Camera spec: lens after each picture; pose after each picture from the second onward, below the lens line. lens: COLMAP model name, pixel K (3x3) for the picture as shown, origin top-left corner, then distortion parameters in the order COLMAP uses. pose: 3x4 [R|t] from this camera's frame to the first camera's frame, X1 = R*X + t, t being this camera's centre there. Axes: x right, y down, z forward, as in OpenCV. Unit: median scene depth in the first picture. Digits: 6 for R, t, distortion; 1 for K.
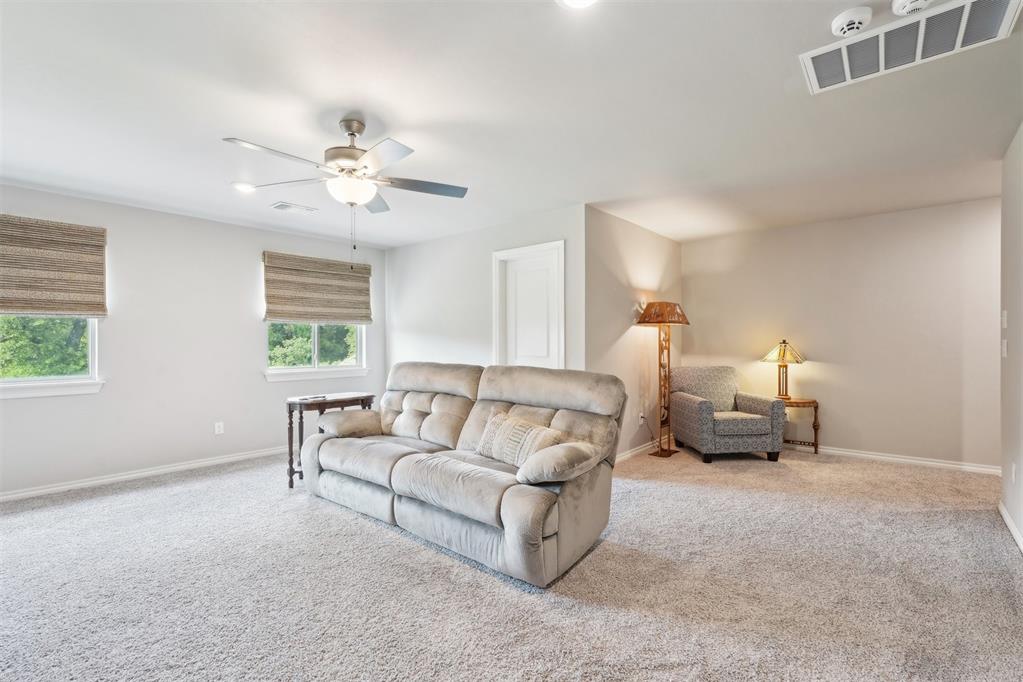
lens RADIAL K [[461.4, 0, 512.4], [0, 461.4, 338.7], [0, 0, 1]] dist [-0.018664, 0.008860]
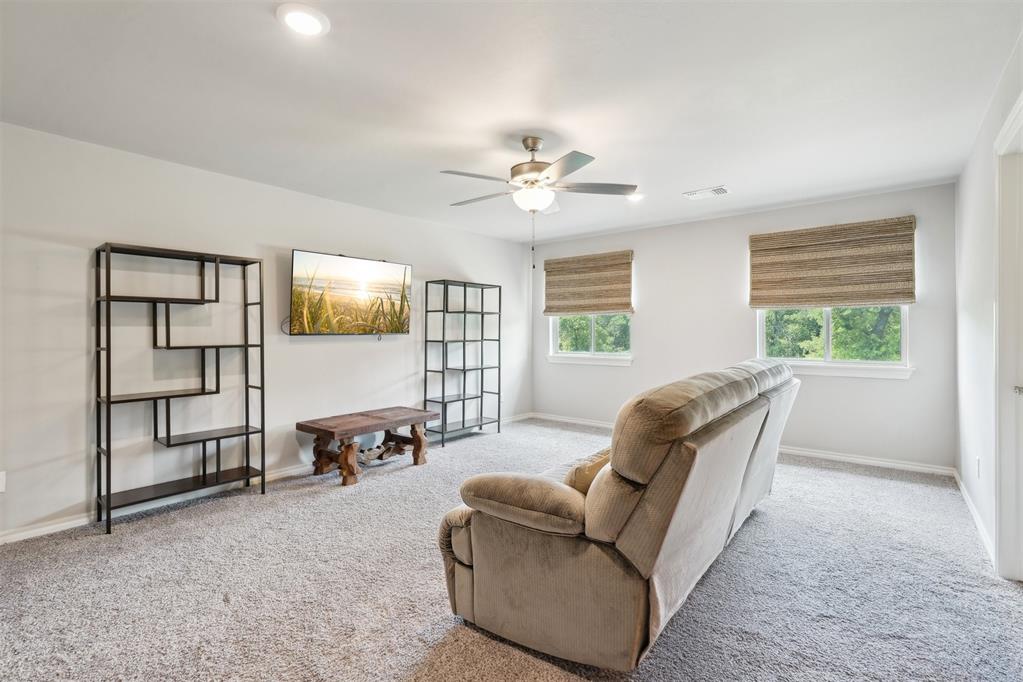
lens RADIAL K [[461.4, 0, 512.4], [0, 461.4, 338.7], [0, 0, 1]] dist [-0.018664, 0.008860]
pose [[0.001462, 0.020763, -0.999783, 0.421338], [0.008276, 0.999750, 0.020774, 0.001146], [0.999965, -0.008305, 0.001290, 0.489587]]
